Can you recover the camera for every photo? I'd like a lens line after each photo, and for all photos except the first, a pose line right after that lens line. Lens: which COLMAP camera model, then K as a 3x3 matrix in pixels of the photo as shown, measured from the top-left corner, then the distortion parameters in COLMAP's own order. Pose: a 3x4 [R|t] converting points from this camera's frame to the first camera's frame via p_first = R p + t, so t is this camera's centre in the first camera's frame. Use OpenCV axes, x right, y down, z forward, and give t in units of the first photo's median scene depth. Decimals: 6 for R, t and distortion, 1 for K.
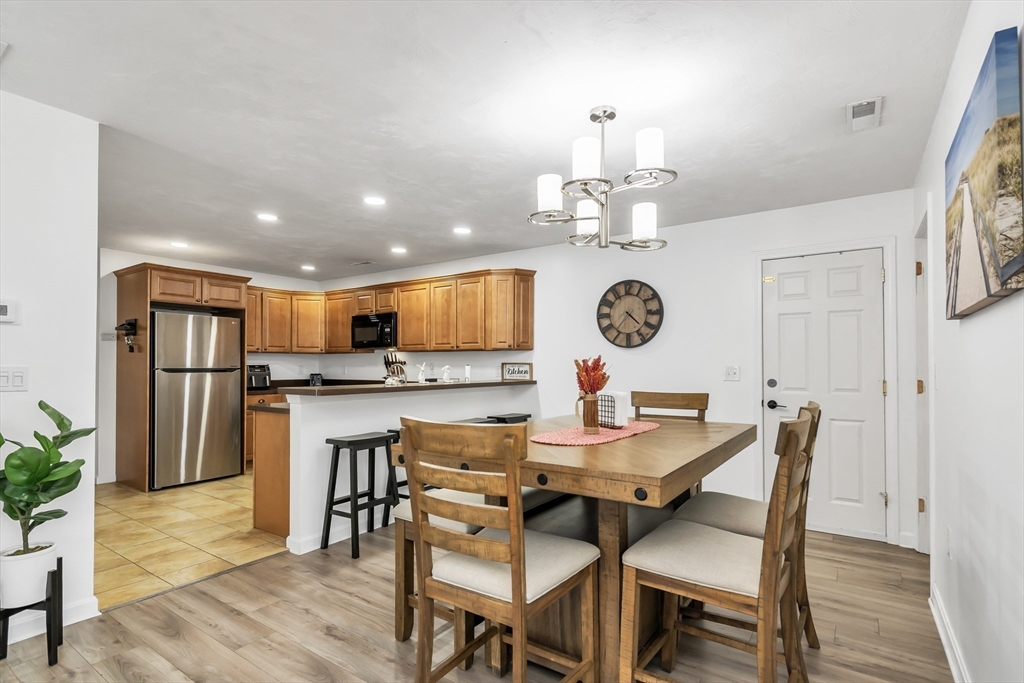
lens RADIAL K [[497.5, 0, 522.3], [0, 497.5, 361.1], [0, 0, 1]] dist [0.001478, 0.000867]
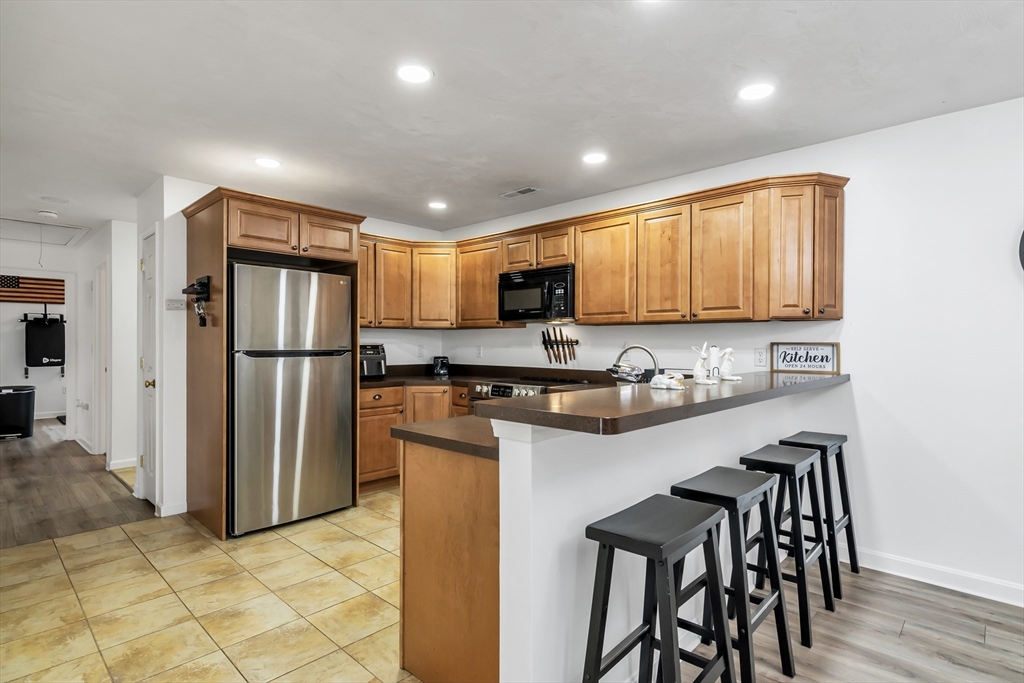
lens RADIAL K [[497.5, 0, 511.3], [0, 497.5, 344.1], [0, 0, 1]] dist [0.001478, 0.000867]
pose [[0.987832, 0.001117, -0.155519, -0.253398], [0.000459, 0.999949, 0.010101, -0.000484], [0.155522, -0.010049, 0.987781, 0.376156]]
